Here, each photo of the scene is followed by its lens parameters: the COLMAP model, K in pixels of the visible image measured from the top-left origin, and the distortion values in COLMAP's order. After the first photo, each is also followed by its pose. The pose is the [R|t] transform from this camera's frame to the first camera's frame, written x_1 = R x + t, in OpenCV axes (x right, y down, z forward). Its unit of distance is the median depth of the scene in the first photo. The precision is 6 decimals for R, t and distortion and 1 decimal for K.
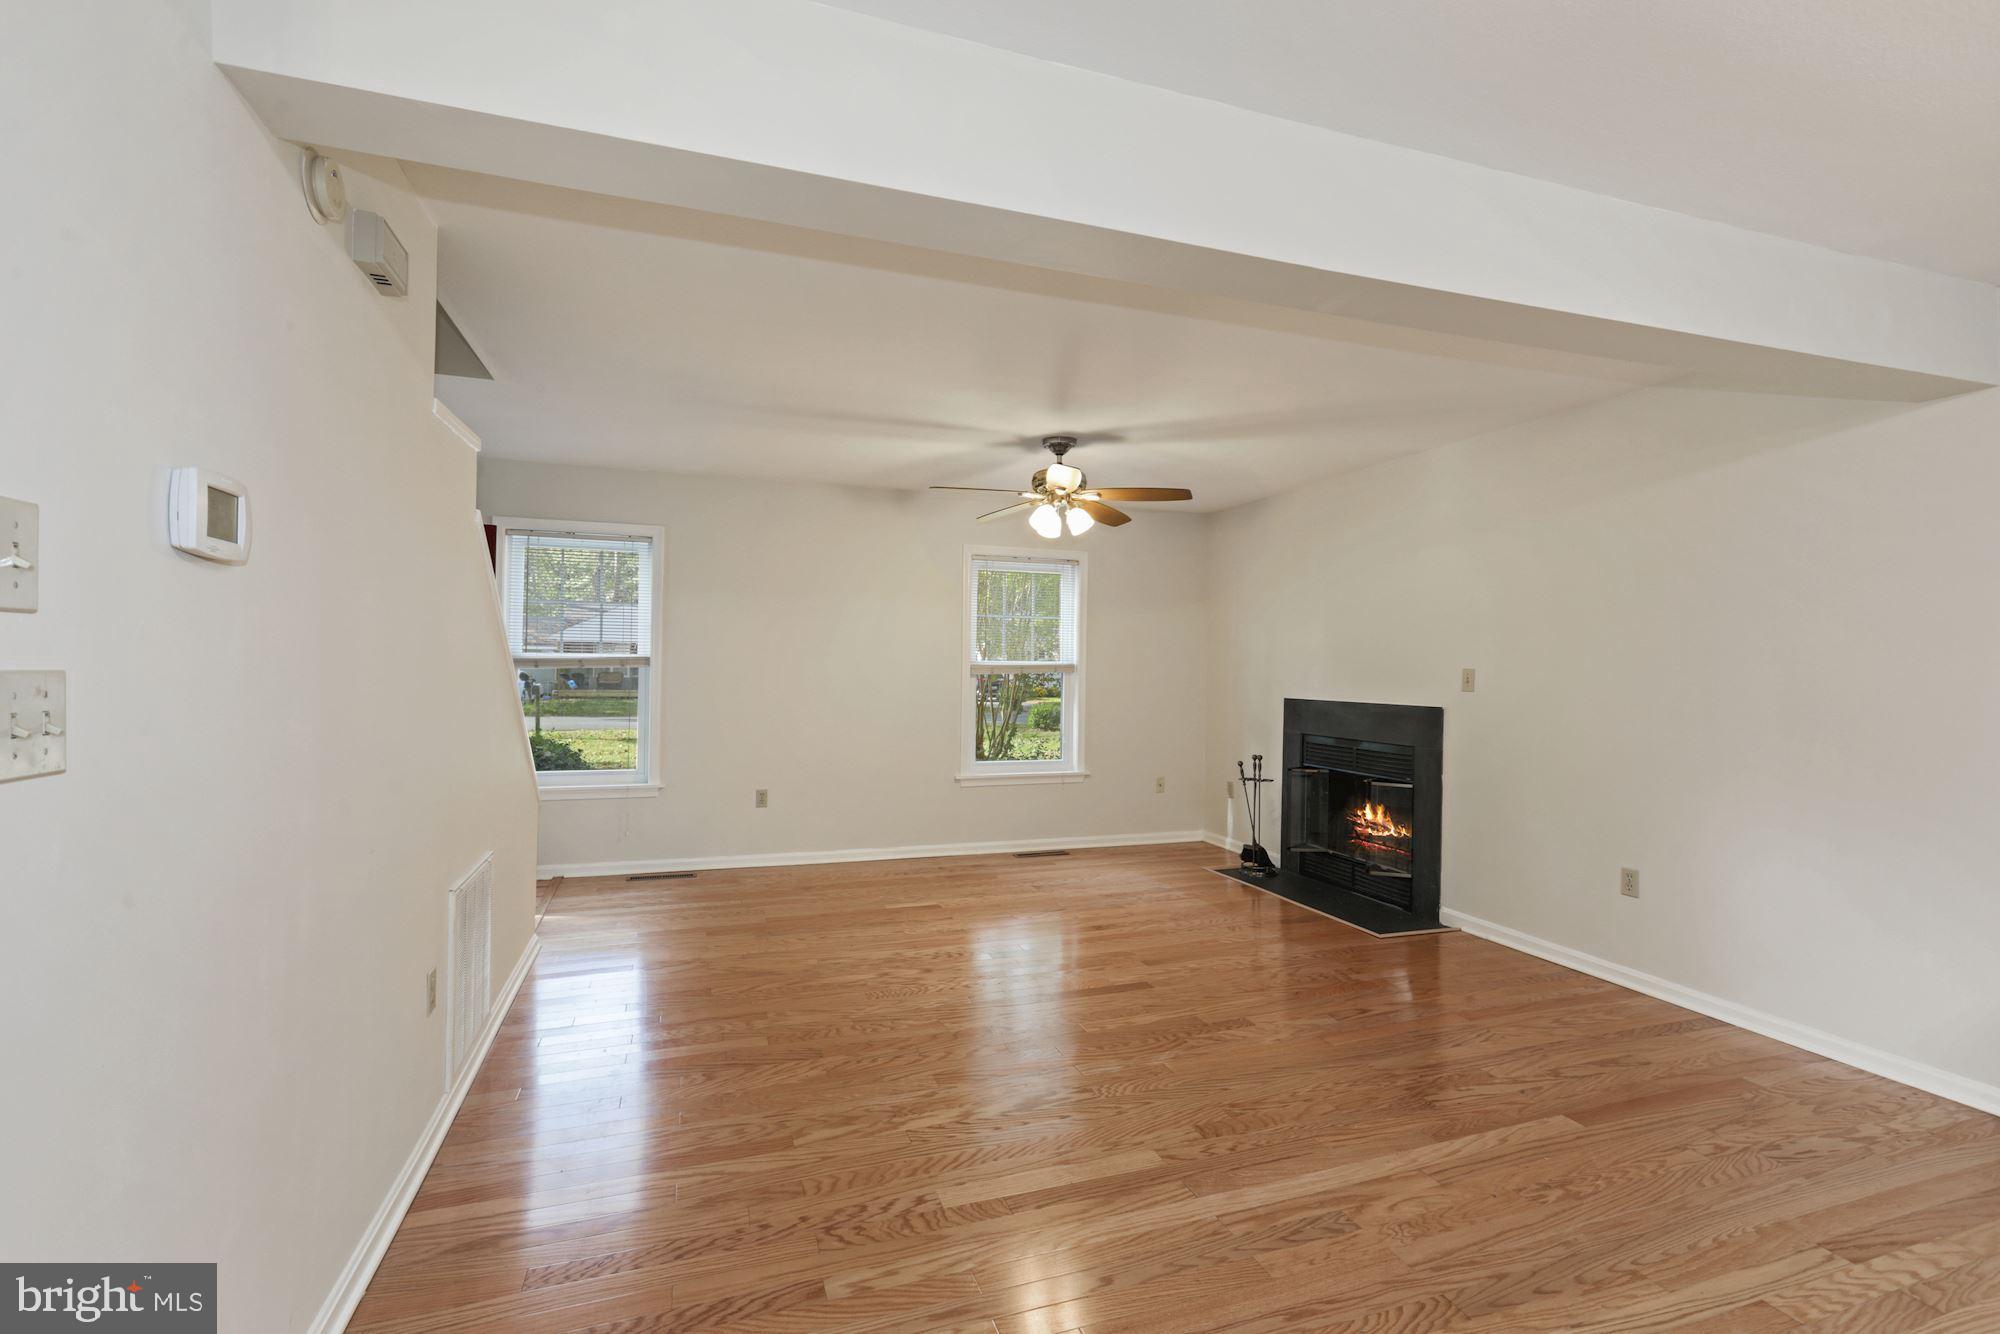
lens RADIAL K [[891.3, 0, 1000.0], [0, 891.3, 667.0], [0, 0, 1]] dist [-0.000122, 0.000080]
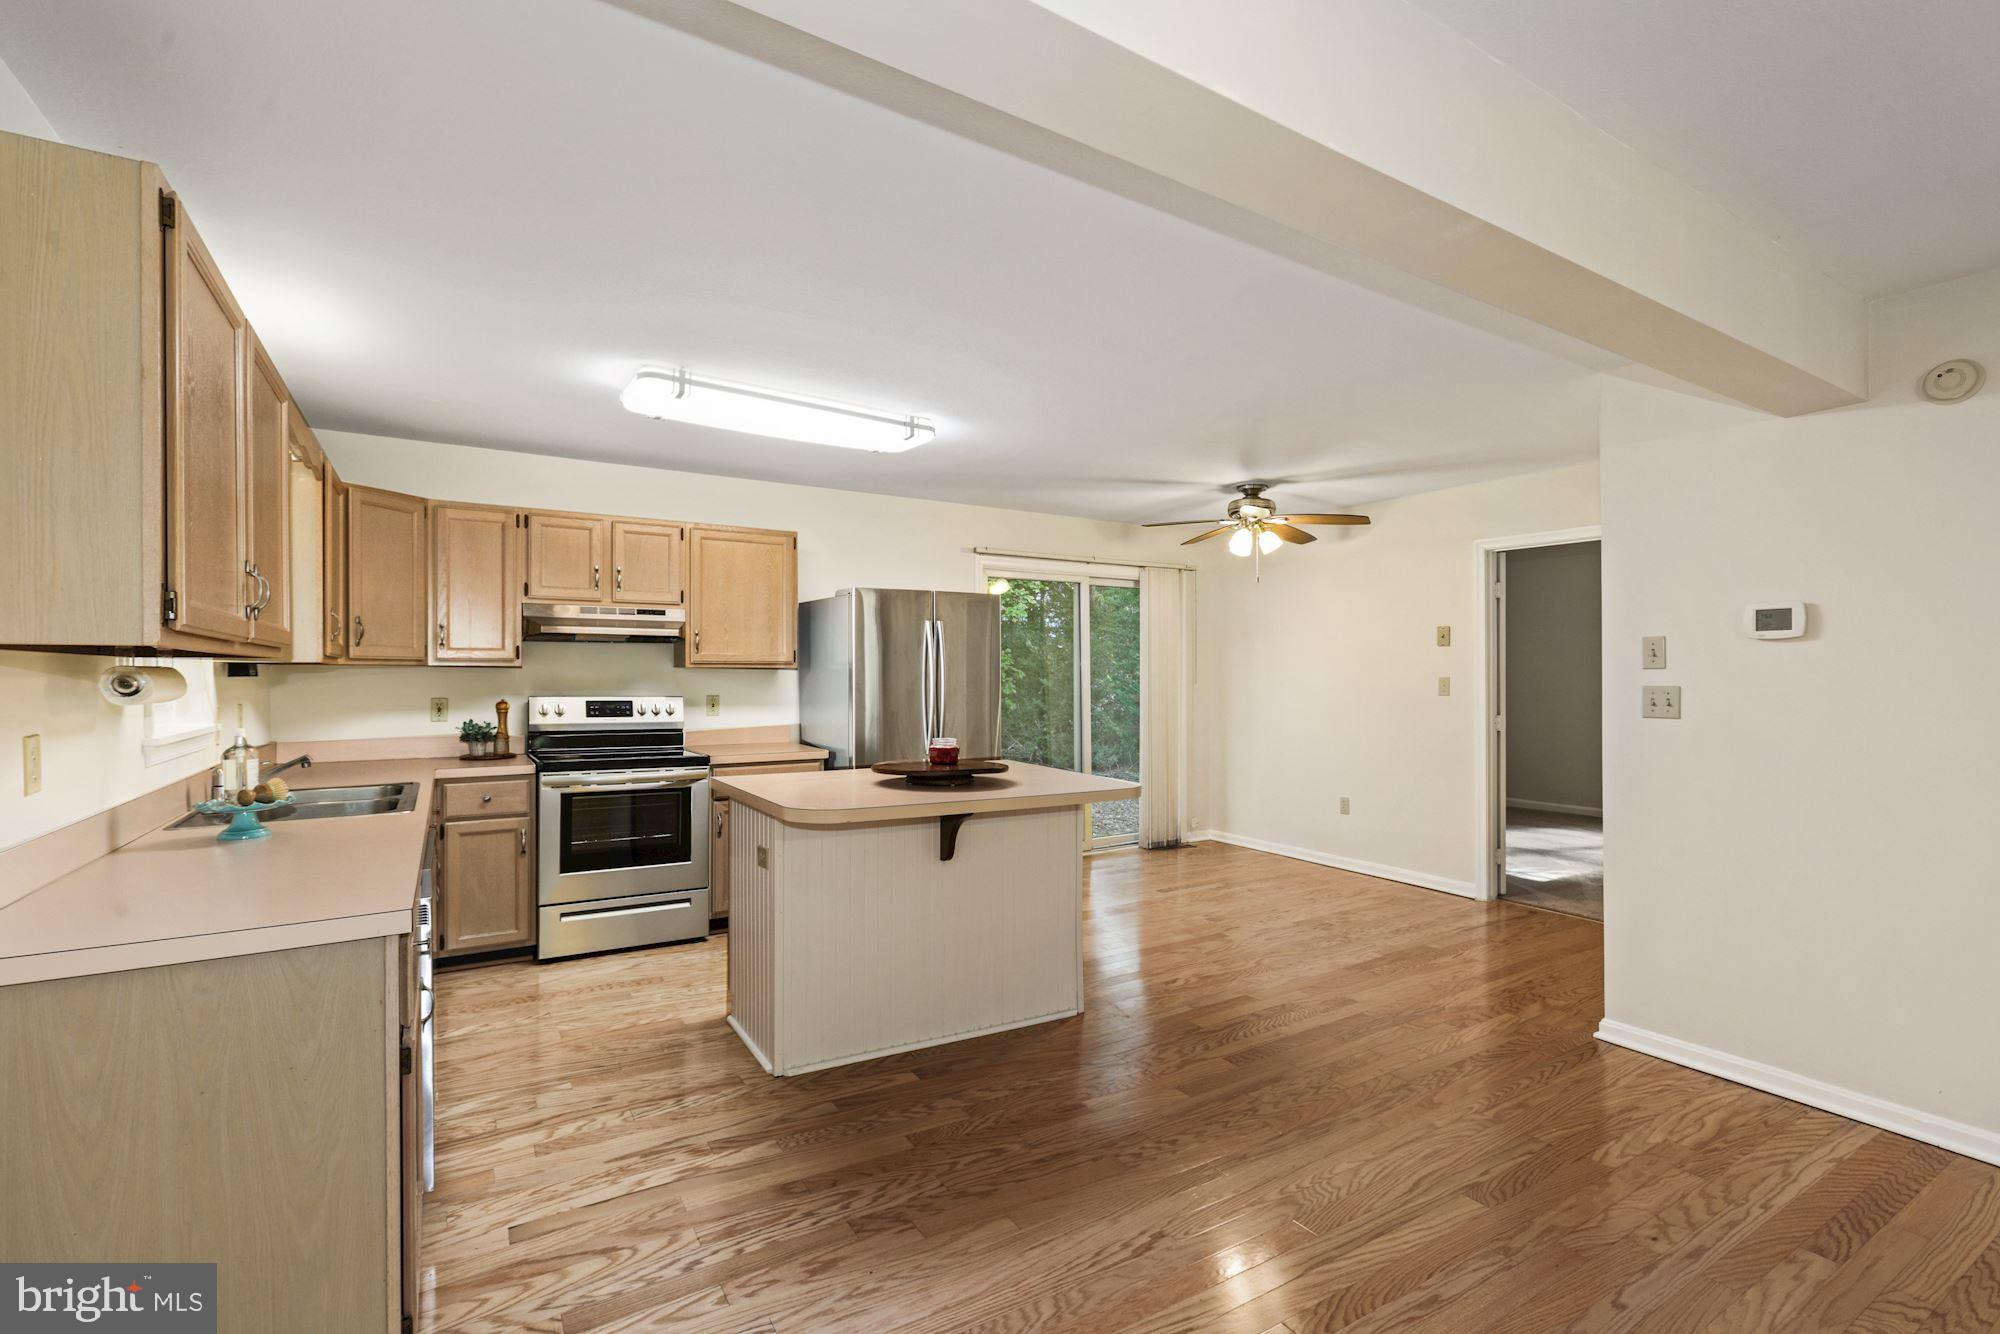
lens RADIAL K [[896.7, 0, 997.3], [0, 896.7, 663.7], [0, 0, 1]] dist [-0.002022, 0.000938]
pose [[-0.976428, -0.013589, -0.215417, 0.485508], [-0.010465, 0.999823, -0.015639, -0.000418], [0.215591, -0.013016, -0.976397, 0.874044]]
